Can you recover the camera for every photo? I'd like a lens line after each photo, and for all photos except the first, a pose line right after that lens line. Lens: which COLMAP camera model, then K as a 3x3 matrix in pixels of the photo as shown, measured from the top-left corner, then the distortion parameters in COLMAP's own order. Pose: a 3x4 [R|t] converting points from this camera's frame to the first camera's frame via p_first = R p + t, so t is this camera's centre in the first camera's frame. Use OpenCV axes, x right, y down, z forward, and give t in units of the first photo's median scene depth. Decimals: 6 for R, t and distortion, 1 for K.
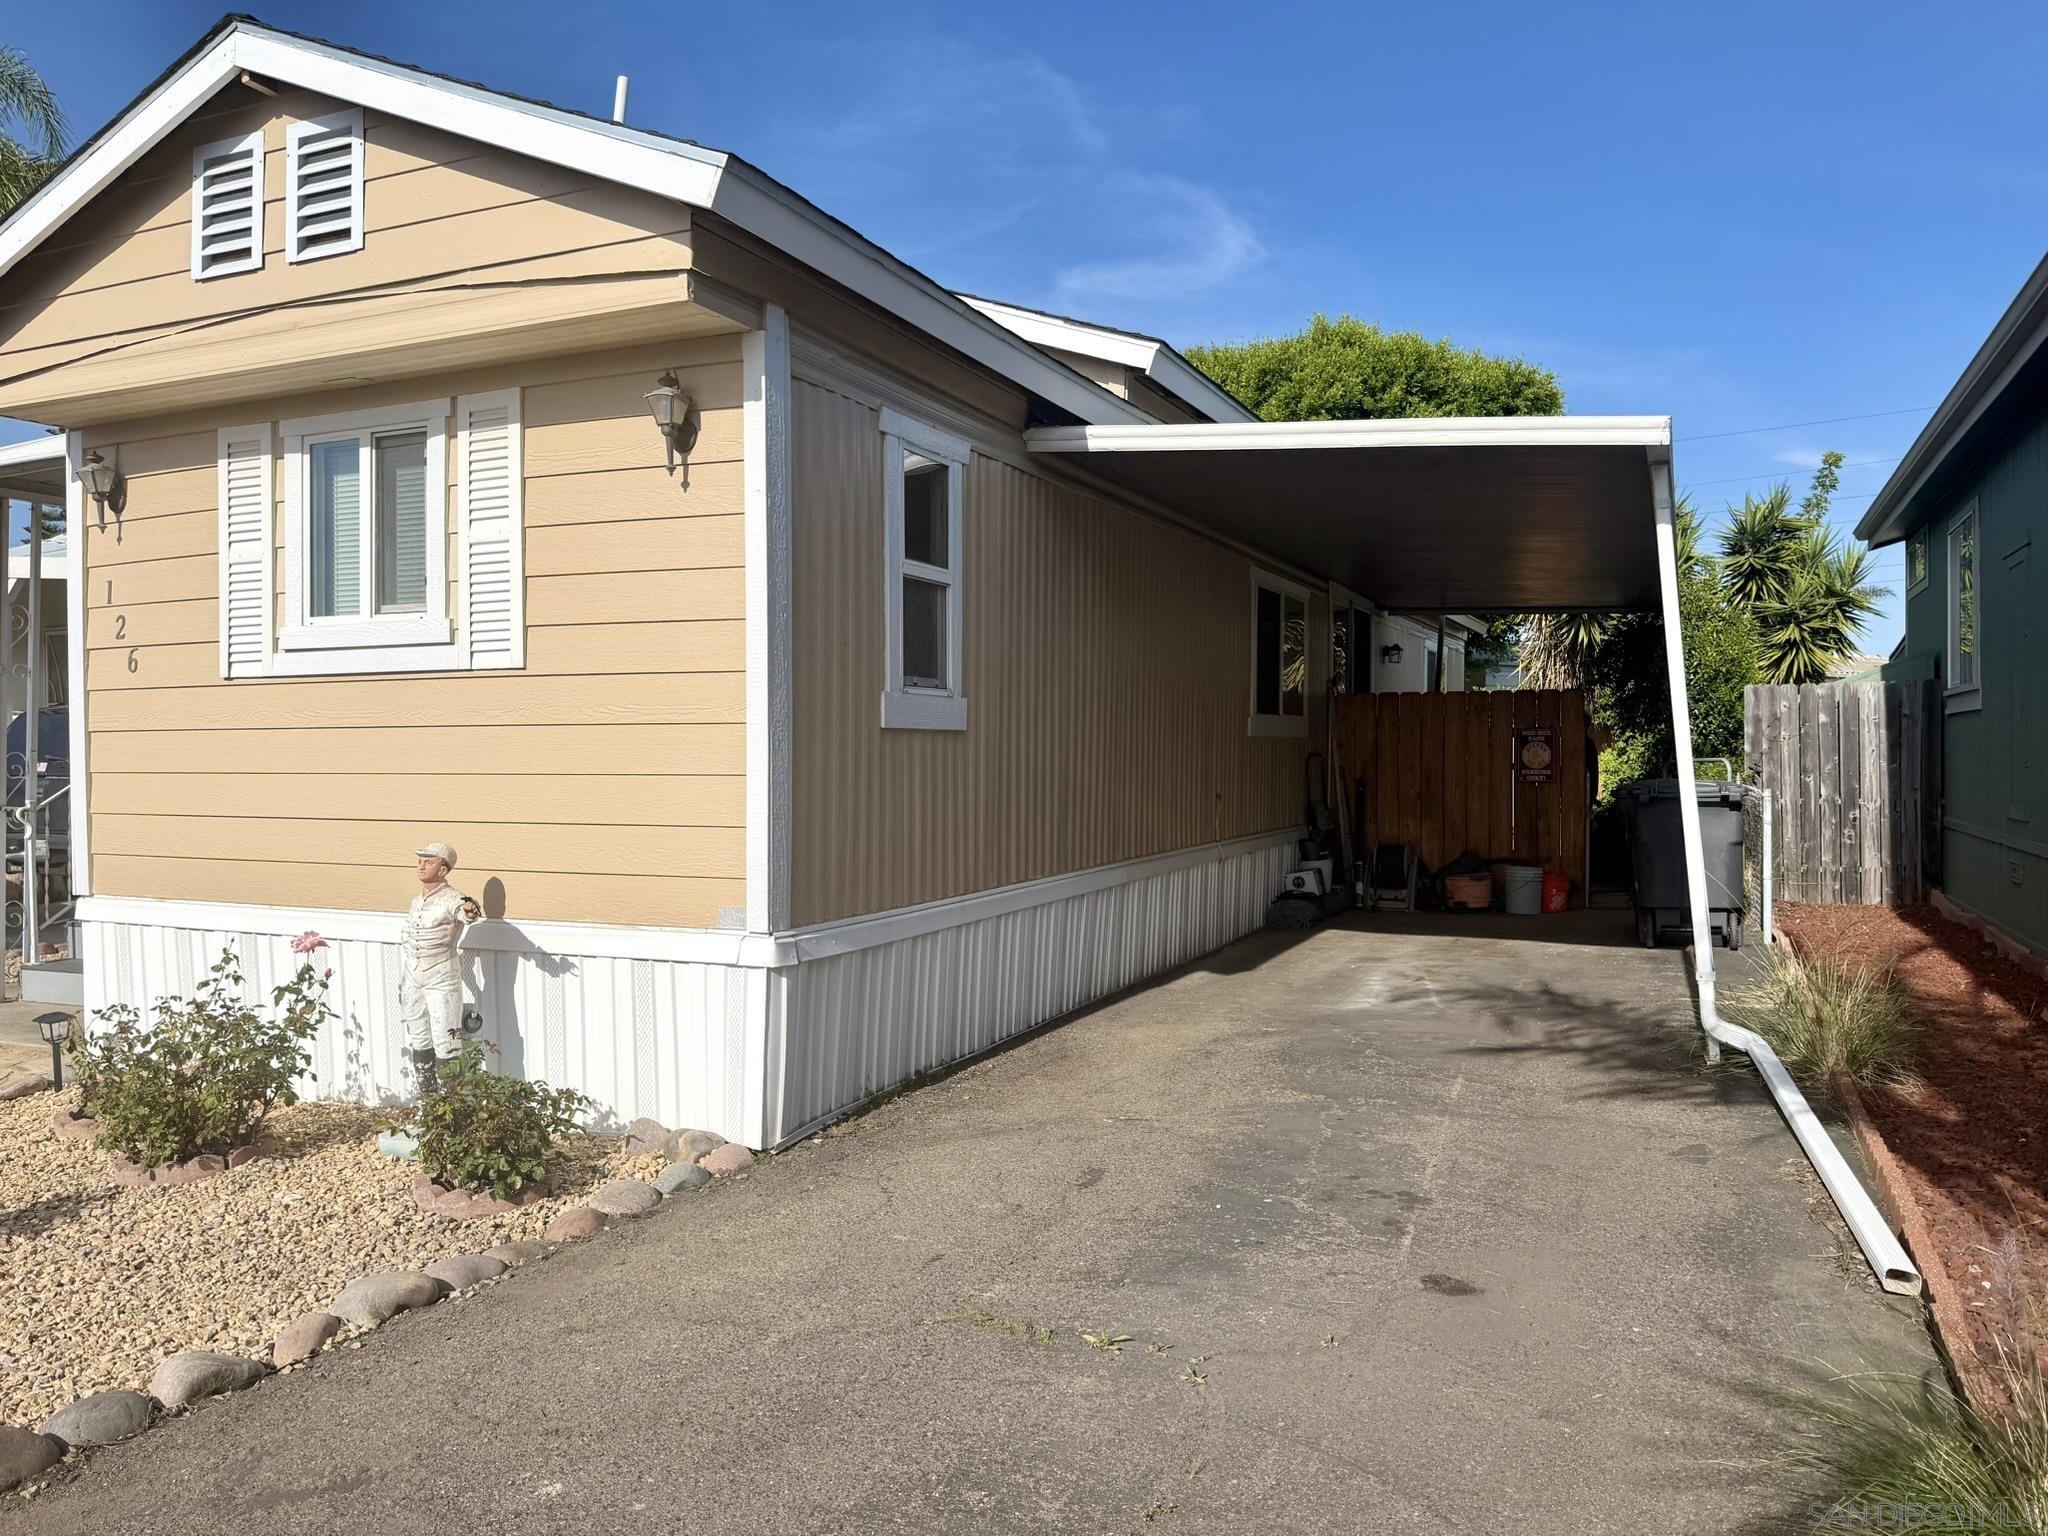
lens RADIAL K [[1528.8, 0, 1021.9], [0, 1528.8, 761.7], [0, 0, 1]] dist [-0.009832, -0.008677]
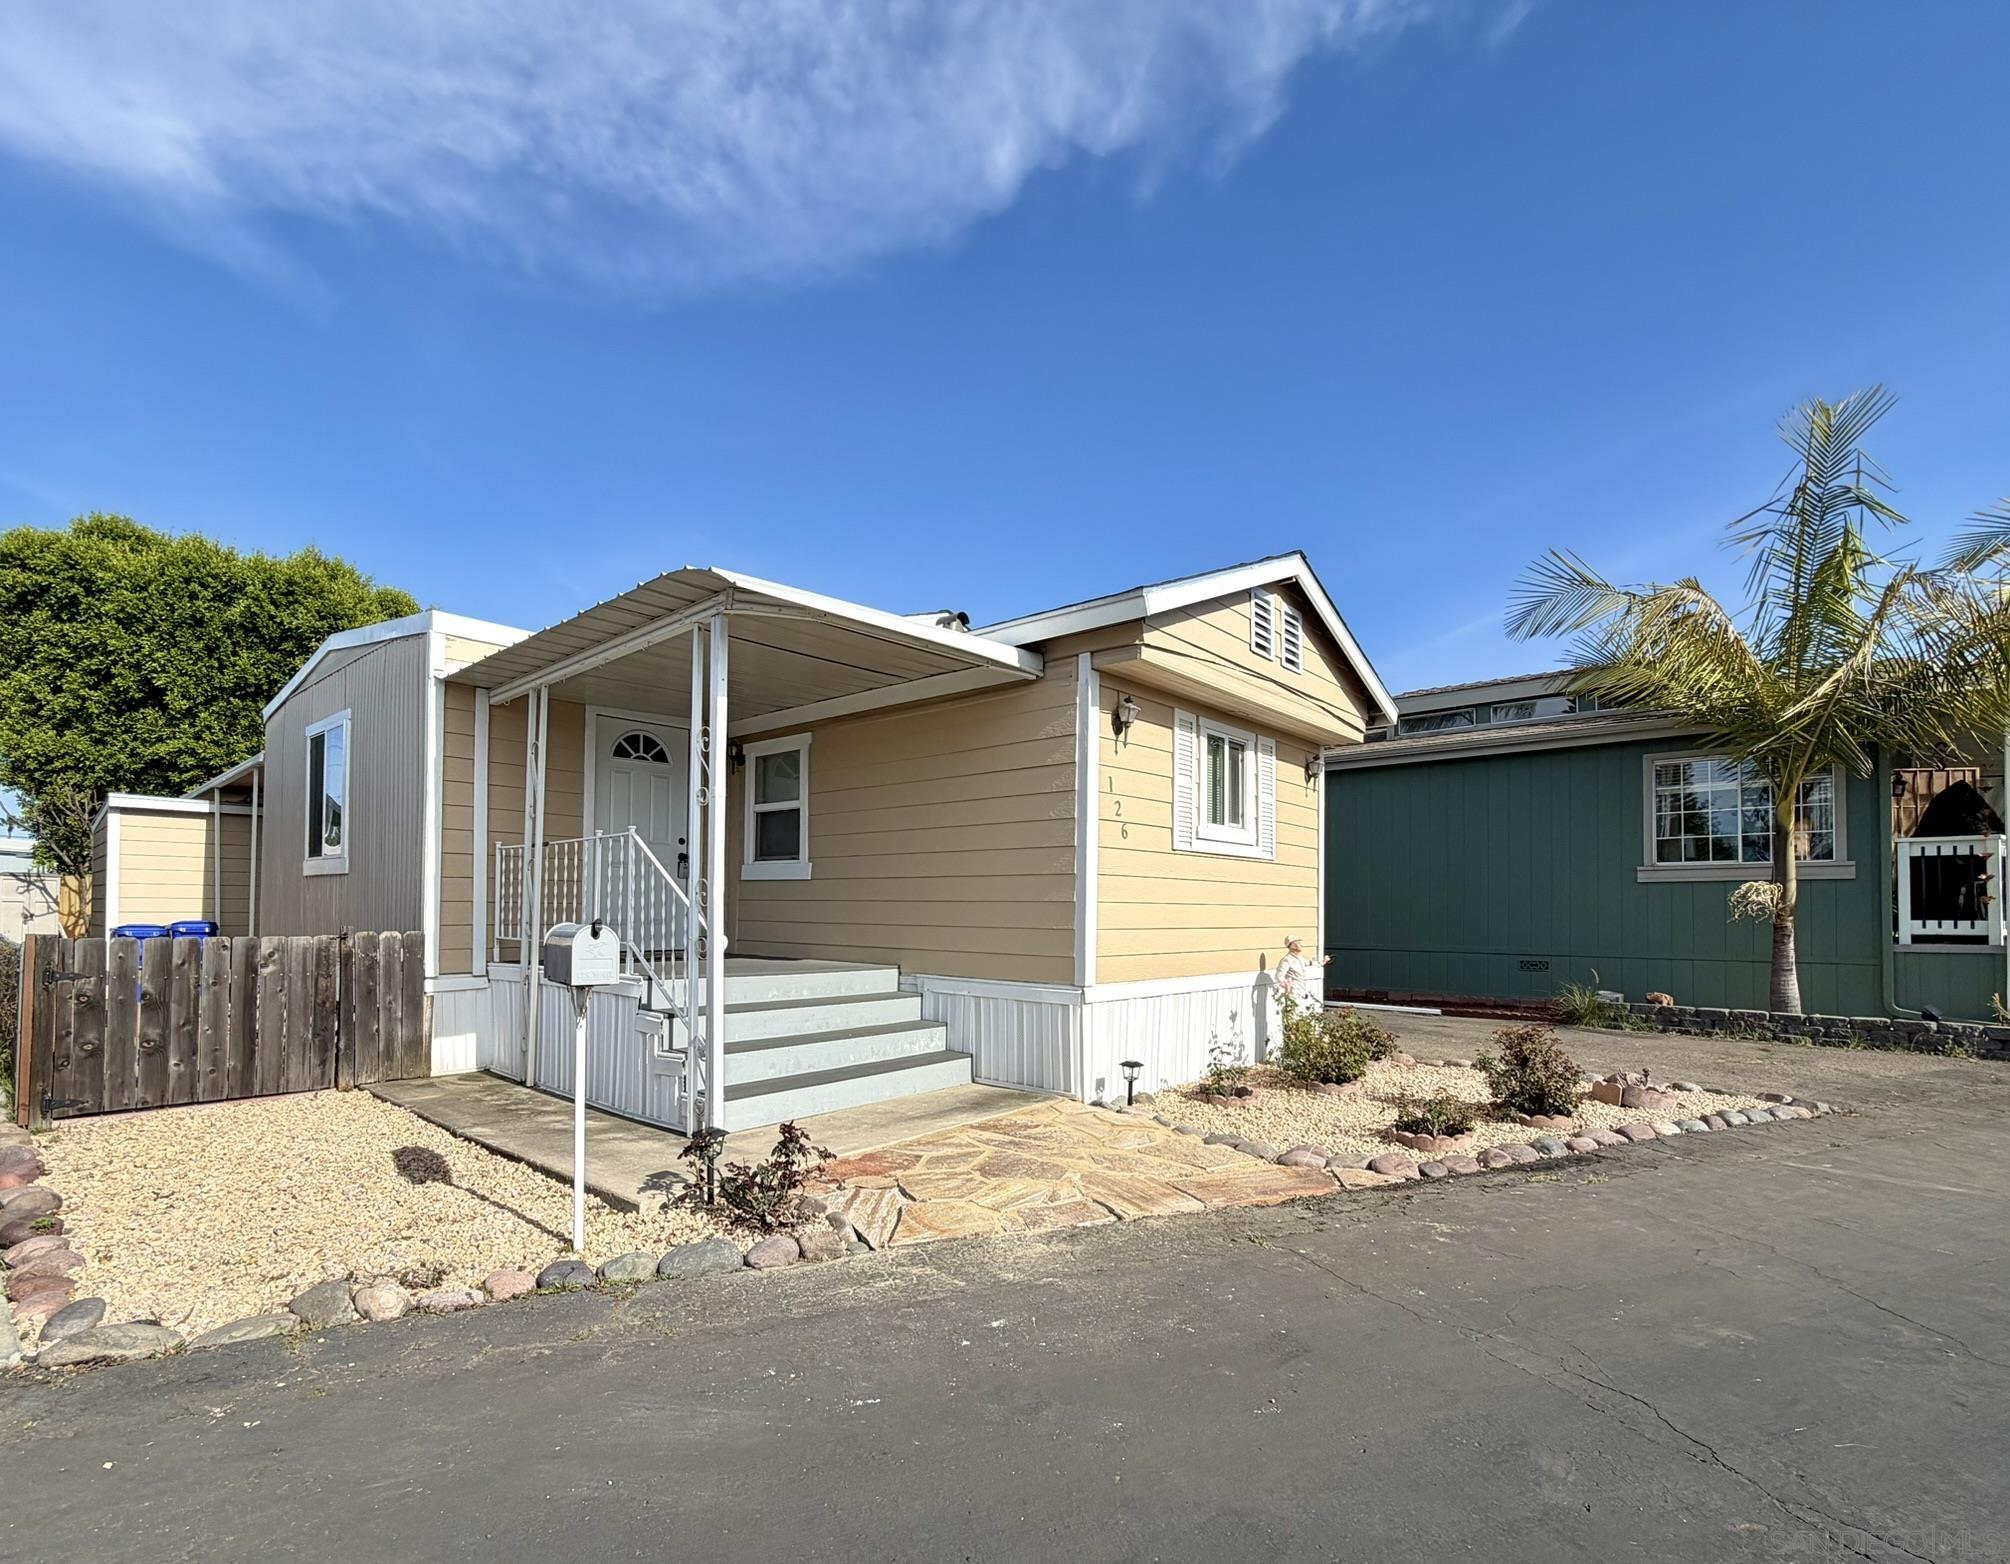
lens RADIAL K [[959.9, 0, 1012.9], [0, 959.9, 869.0], [0, 0, 1]] dist [0.000600, 0.002113]
pose [[0.283028, 0.050924, 0.957759, -1.789972], [-0.005360, 0.998658, -0.051514, 0.028346], [-0.959097, 0.009446, 0.282921, 0.944342]]
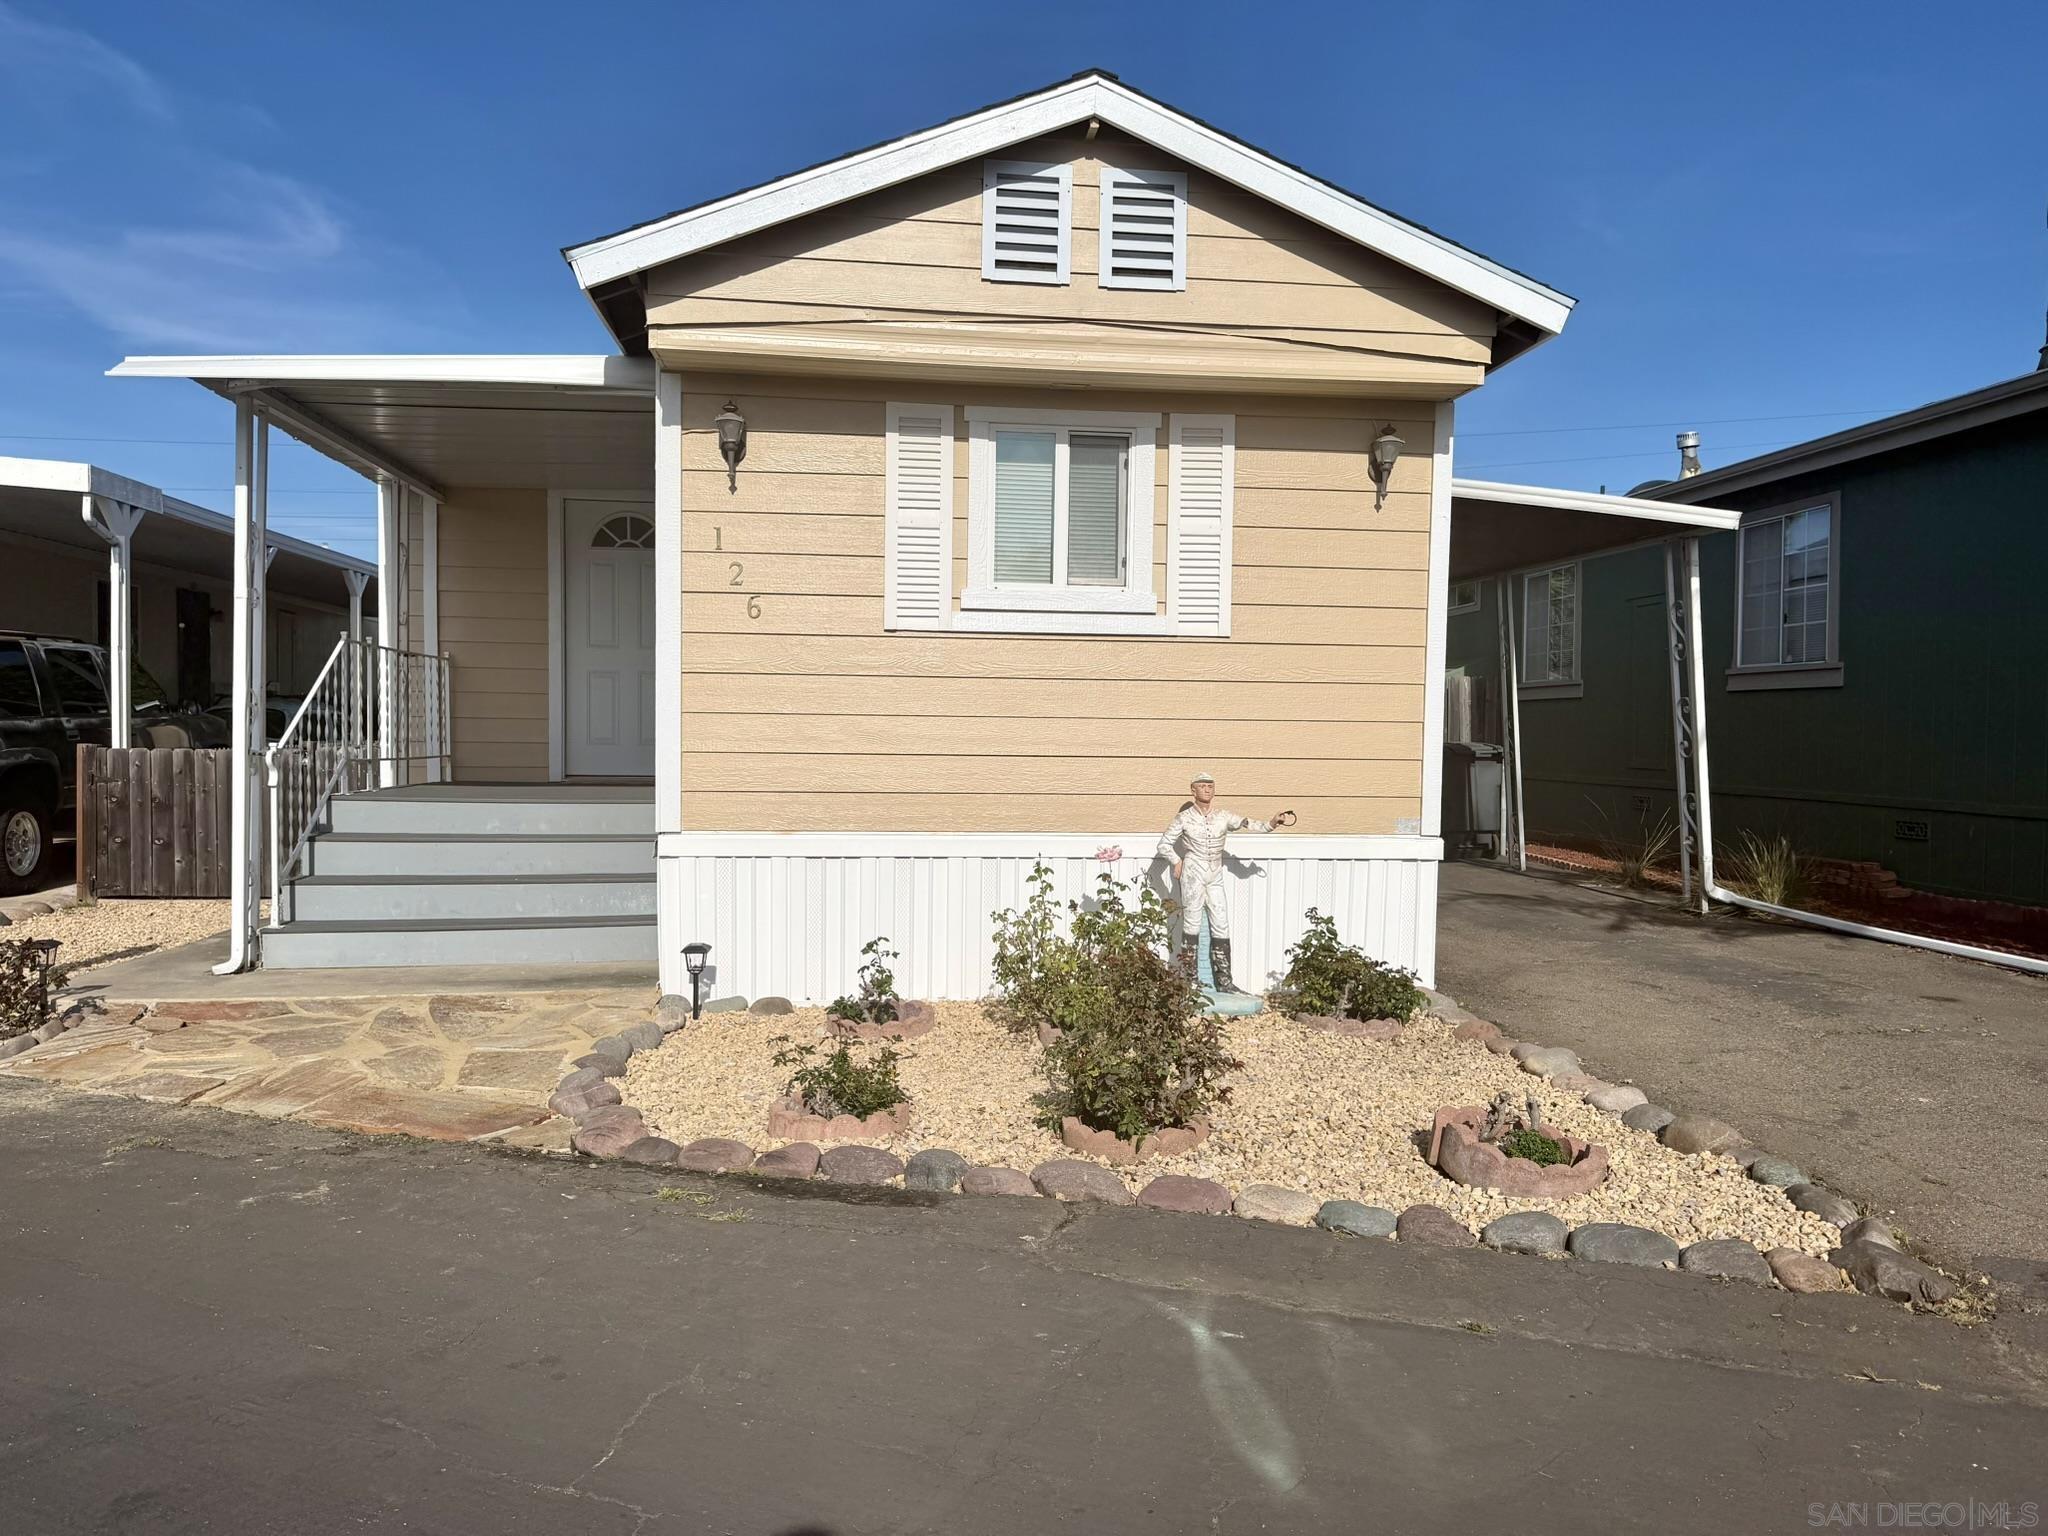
lens RADIAL K [[1434.5, 0, 1013.9], [0, 1434.5, 771.0], [0, 0, 1]] dist [0.050268, -0.062307]
pose [[0.856296, 0.000407, 0.516485, -1.075478], [-0.014207, 0.999640, 0.022766, 0.025289], [-0.516290, -0.026832, 0.855993, 0.059089]]
